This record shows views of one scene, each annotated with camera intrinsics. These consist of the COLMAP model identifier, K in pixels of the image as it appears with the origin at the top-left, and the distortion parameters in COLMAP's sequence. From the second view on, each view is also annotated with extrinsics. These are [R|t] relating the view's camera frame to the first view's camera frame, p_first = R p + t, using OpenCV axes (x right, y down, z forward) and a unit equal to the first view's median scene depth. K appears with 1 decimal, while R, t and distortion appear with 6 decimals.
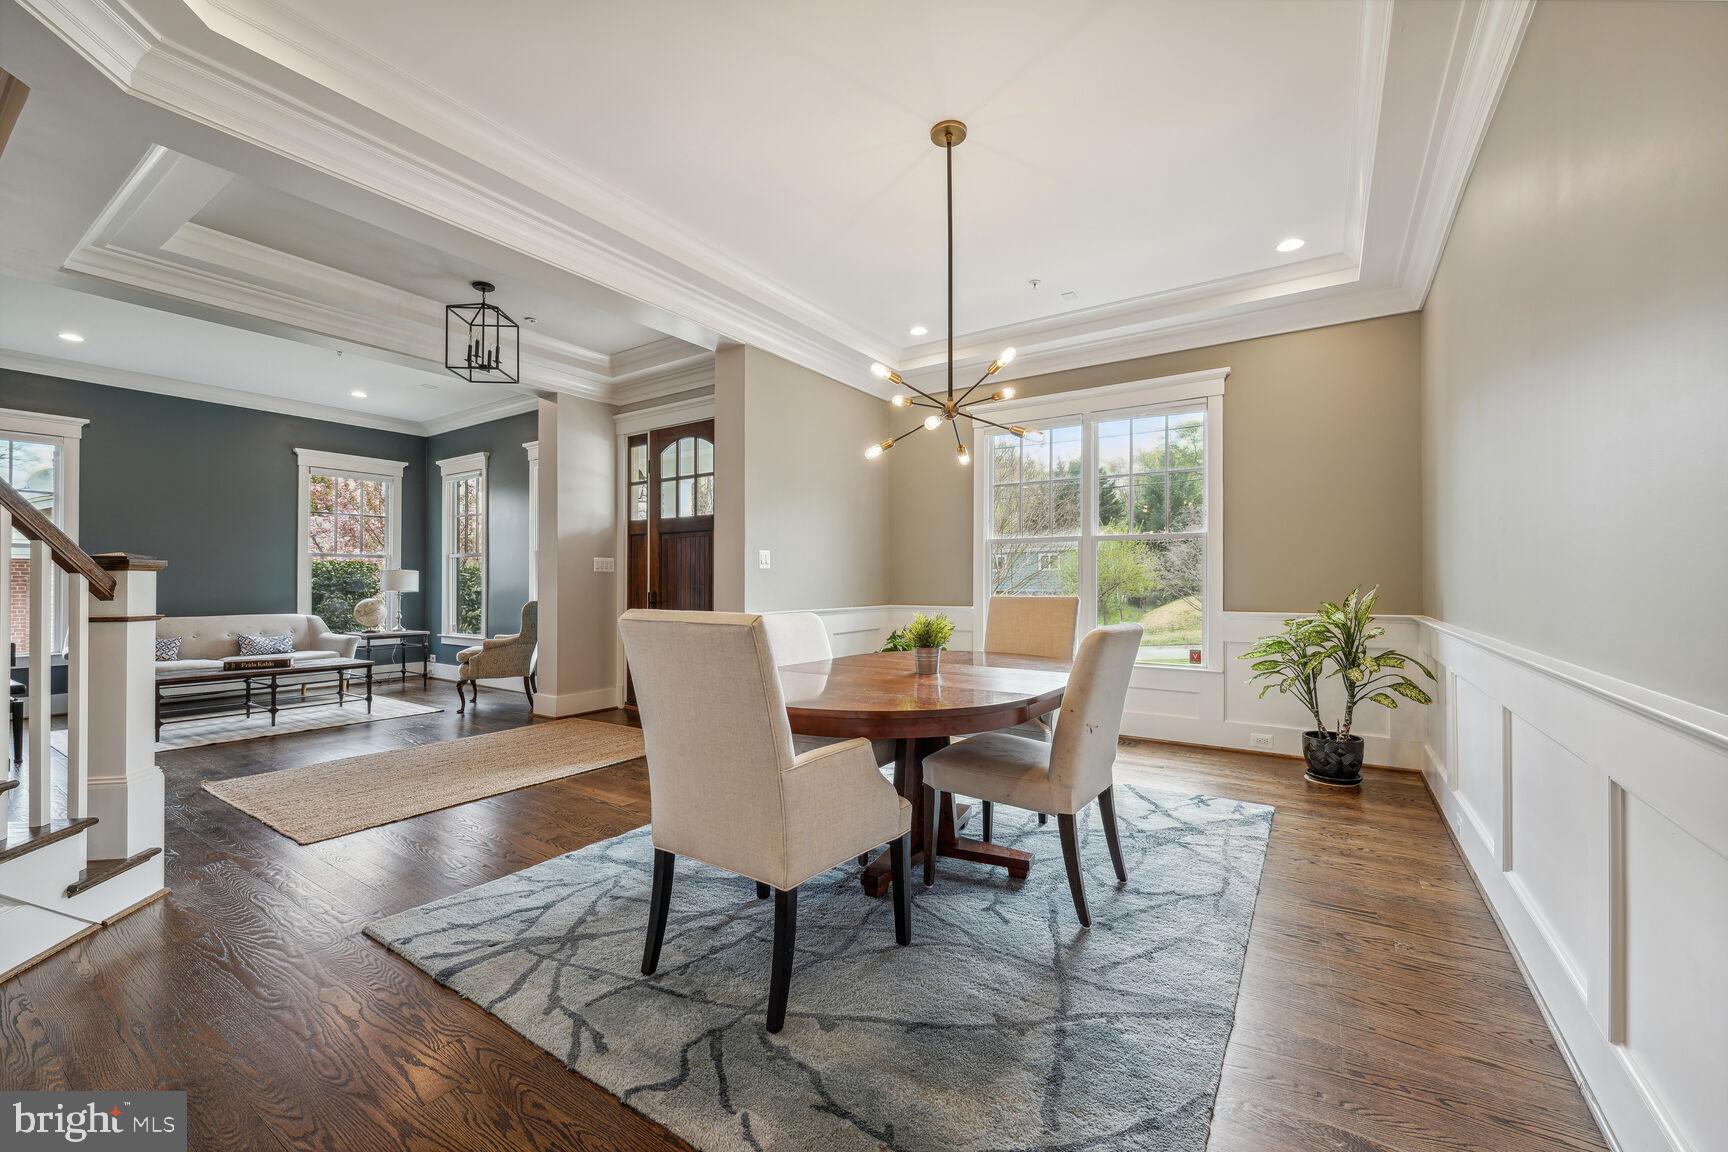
lens RADIAL K [[682.8, 0, 873.9], [0, 682.8, 579.8], [0, 0, 1]] dist [-0.005922, 0.000029]
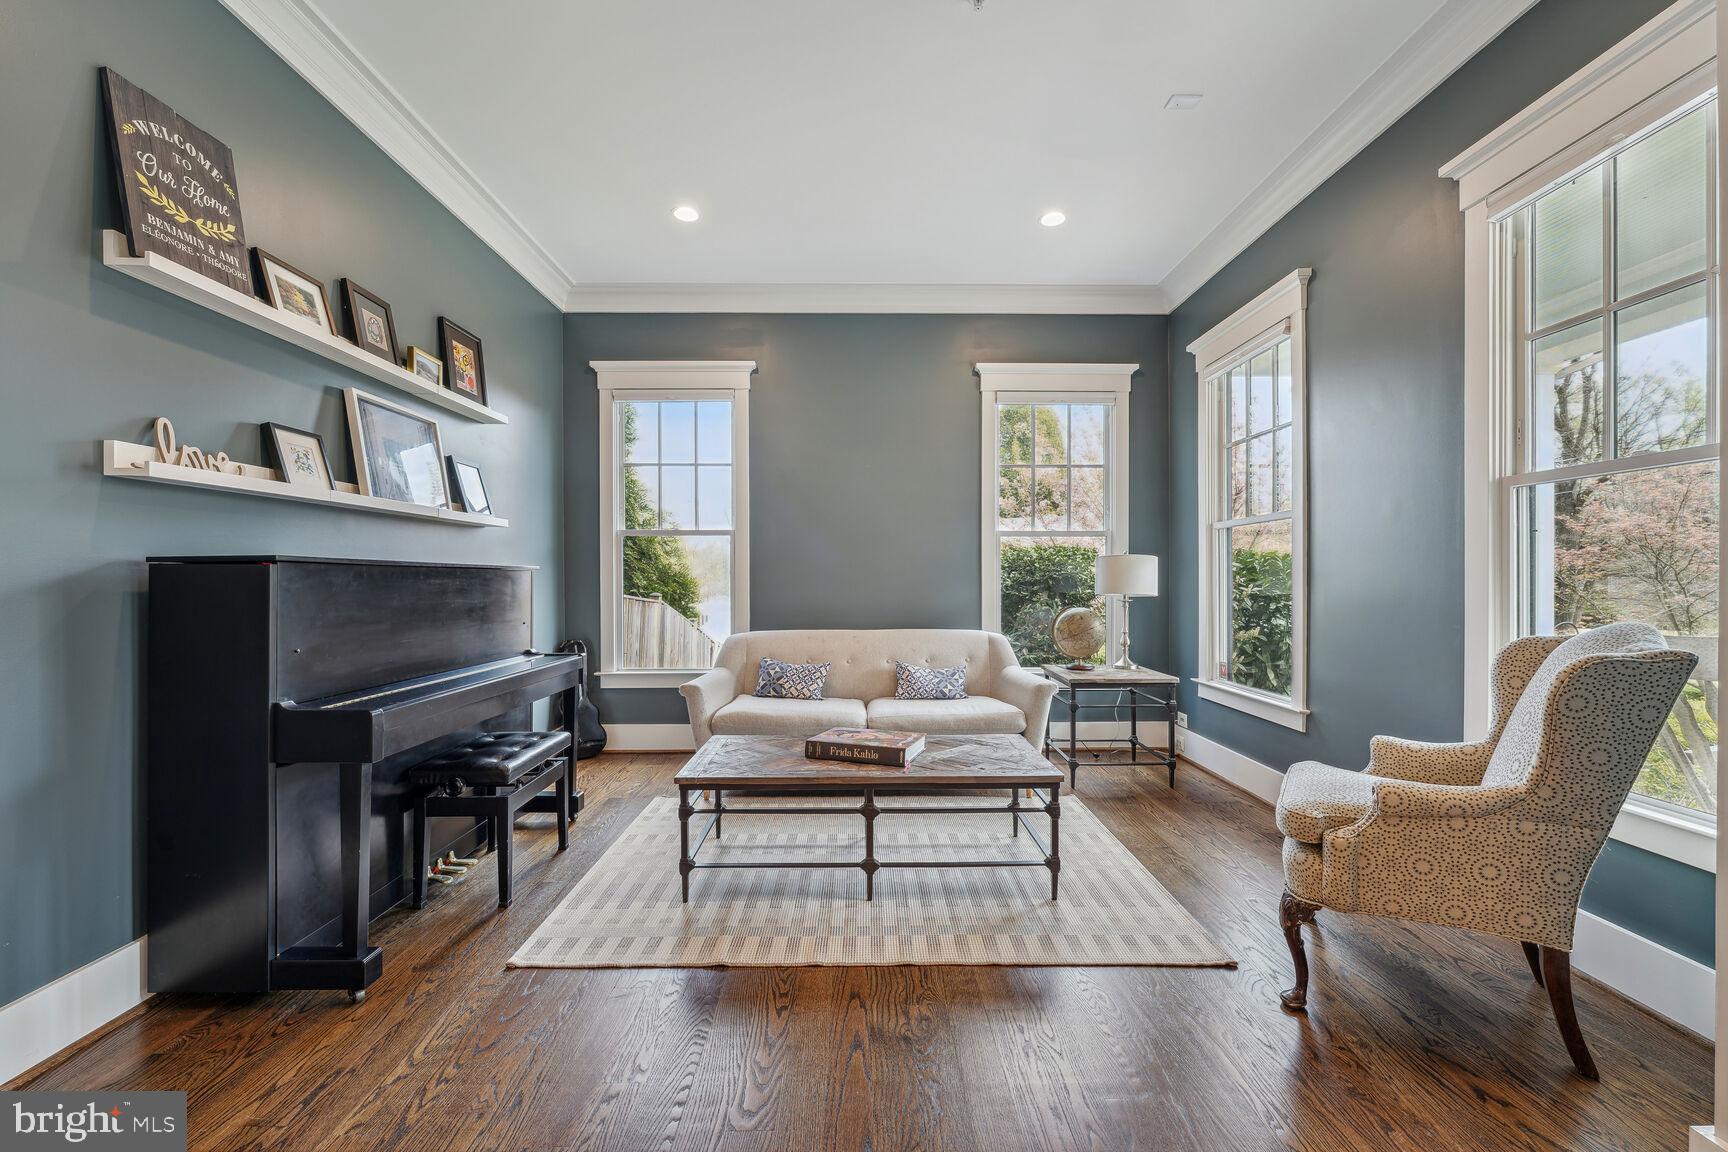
lens RADIAL K [[682.8, 0, 869.0], [0, 682.8, 578.6], [0, 0, 1]] dist [-0.005922, 0.000029]
pose [[0.557664, -0.001179, -0.830066, -0.620261], [0.006834, 0.999972, 0.003171, 0.001311], [0.830038, -0.007441, 0.557657, 0.907802]]
